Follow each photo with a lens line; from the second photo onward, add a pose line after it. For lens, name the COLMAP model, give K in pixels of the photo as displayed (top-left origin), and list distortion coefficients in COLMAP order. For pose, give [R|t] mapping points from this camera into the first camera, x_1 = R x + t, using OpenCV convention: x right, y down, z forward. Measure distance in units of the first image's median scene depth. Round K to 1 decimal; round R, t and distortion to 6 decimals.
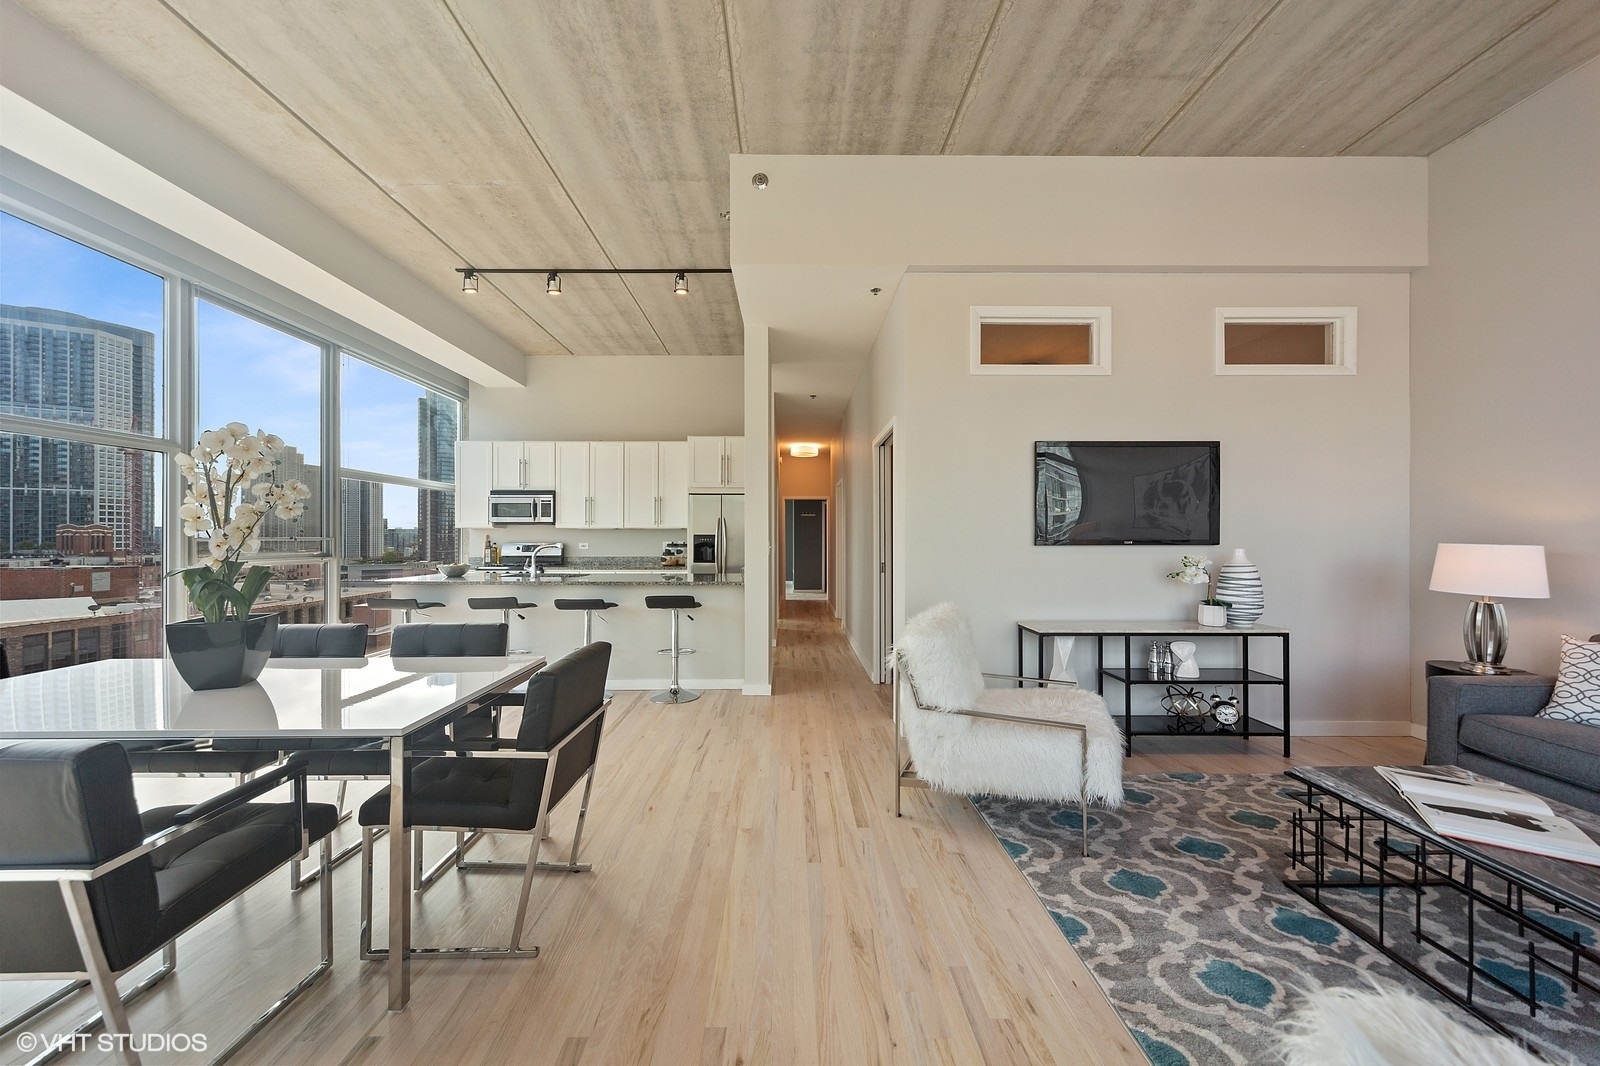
lens RADIAL K [[547.0, 0, 793.7], [0, 547.0, 536.0], [0, 0, 1]] dist [0.001602, -0.000662]
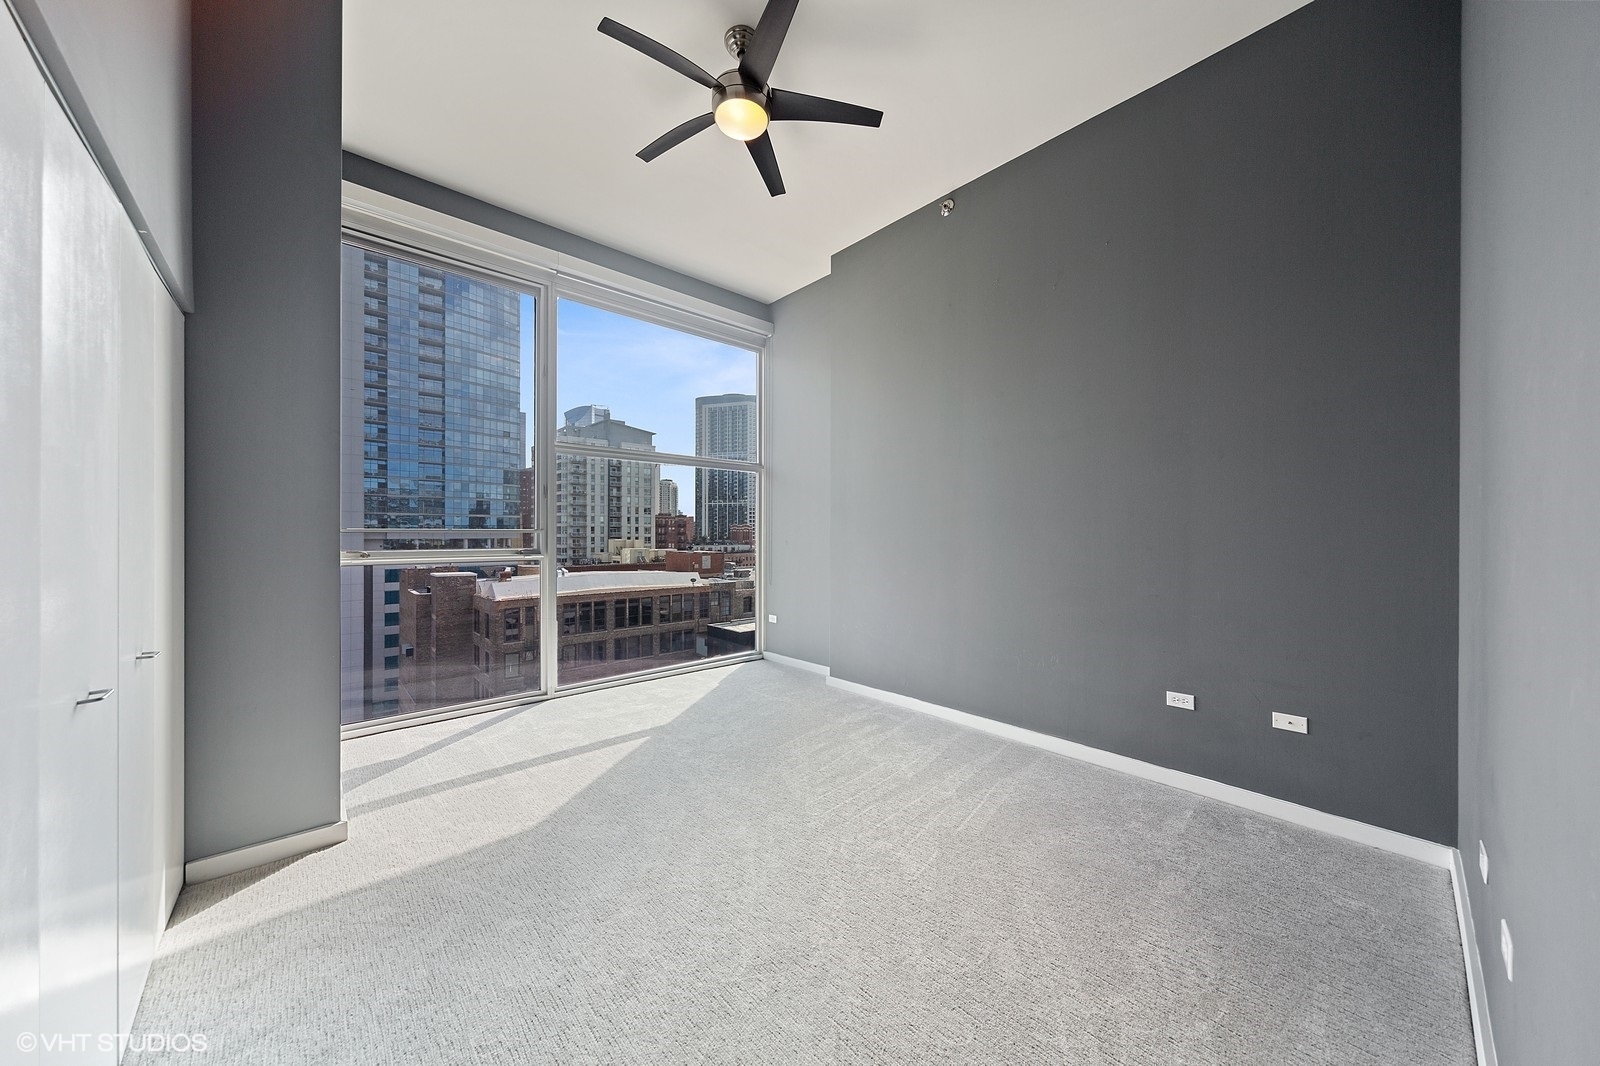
lens RADIAL K [[547.0, 0, 804.0], [0, 547.0, 528.7], [0, 0, 1]] dist [0.001602, -0.000662]
pose [[0.668257, -0.004485, -0.743917, 0.030080], [0.000292, 0.999983, -0.005767, 0.018474], [0.743931, 0.003637, 0.668247, 1.588193]]
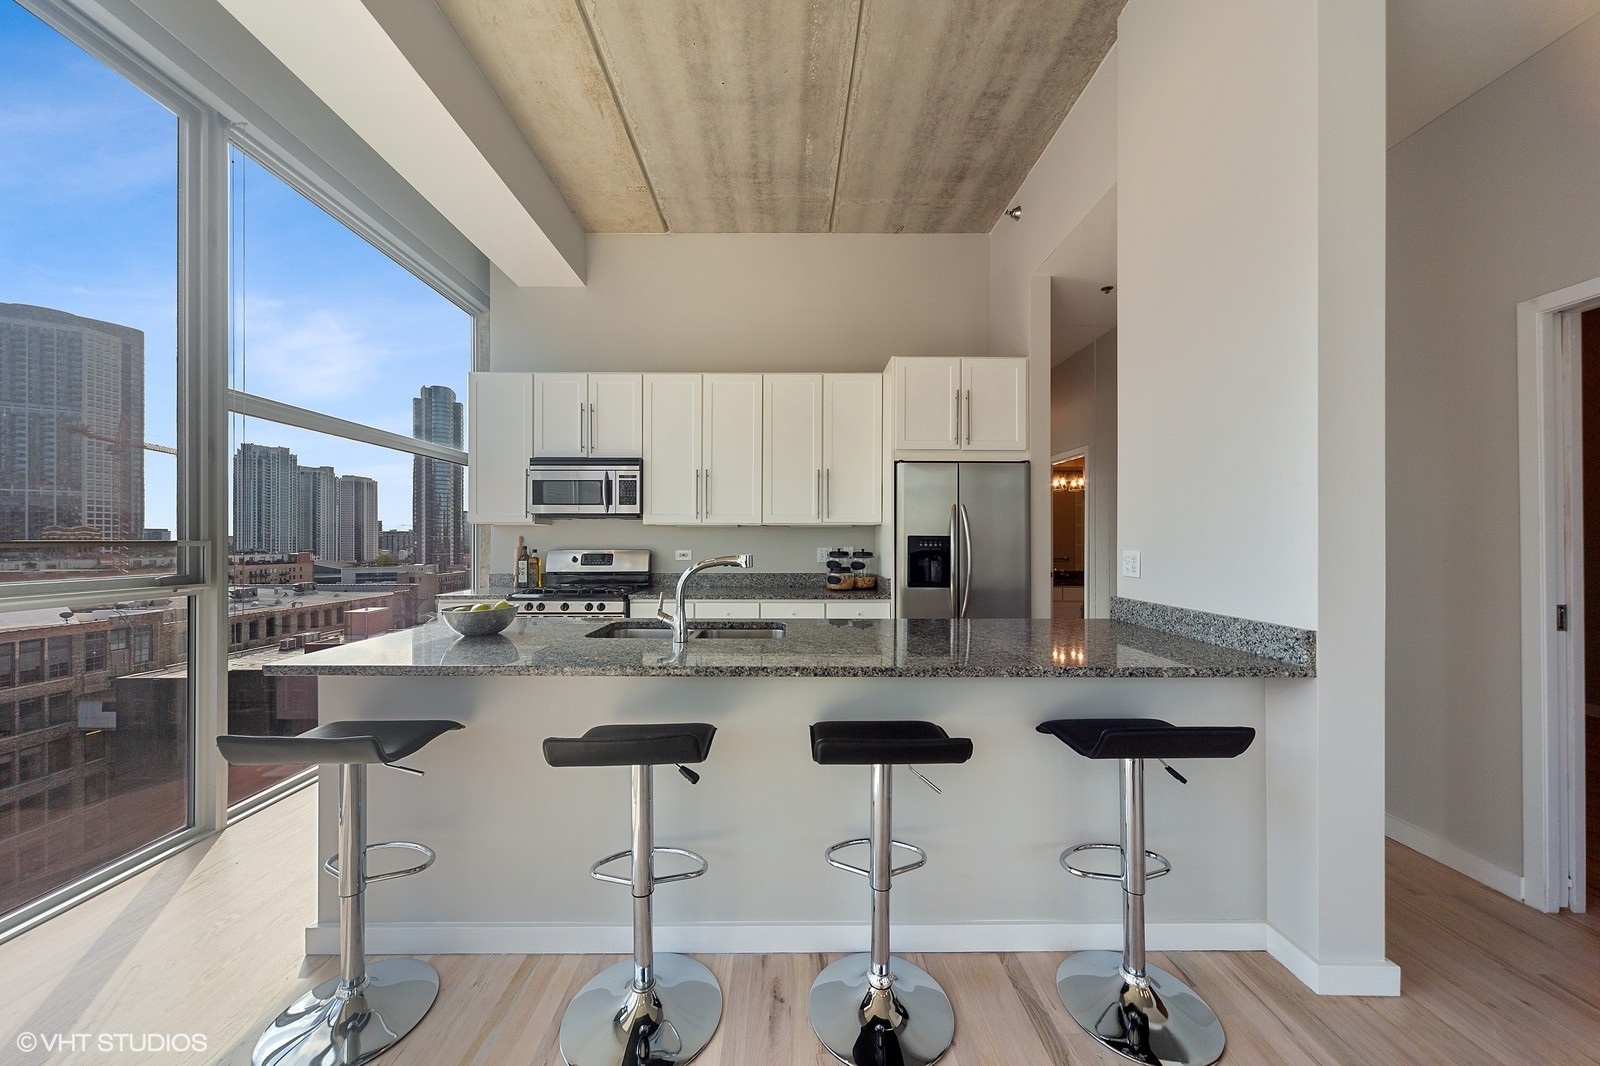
lens RADIAL K [[547.0, 0, 790.1], [0, 547.0, 540.5], [0, 0, 1]] dist [0.001602, -0.000662]
pose [[0.999999, 0.000809, 0.001435, -0.269365], [-0.000814, 0.999995, 0.003136, 0.000621], [-0.001432, -0.003137, 0.999994, 0.407462]]
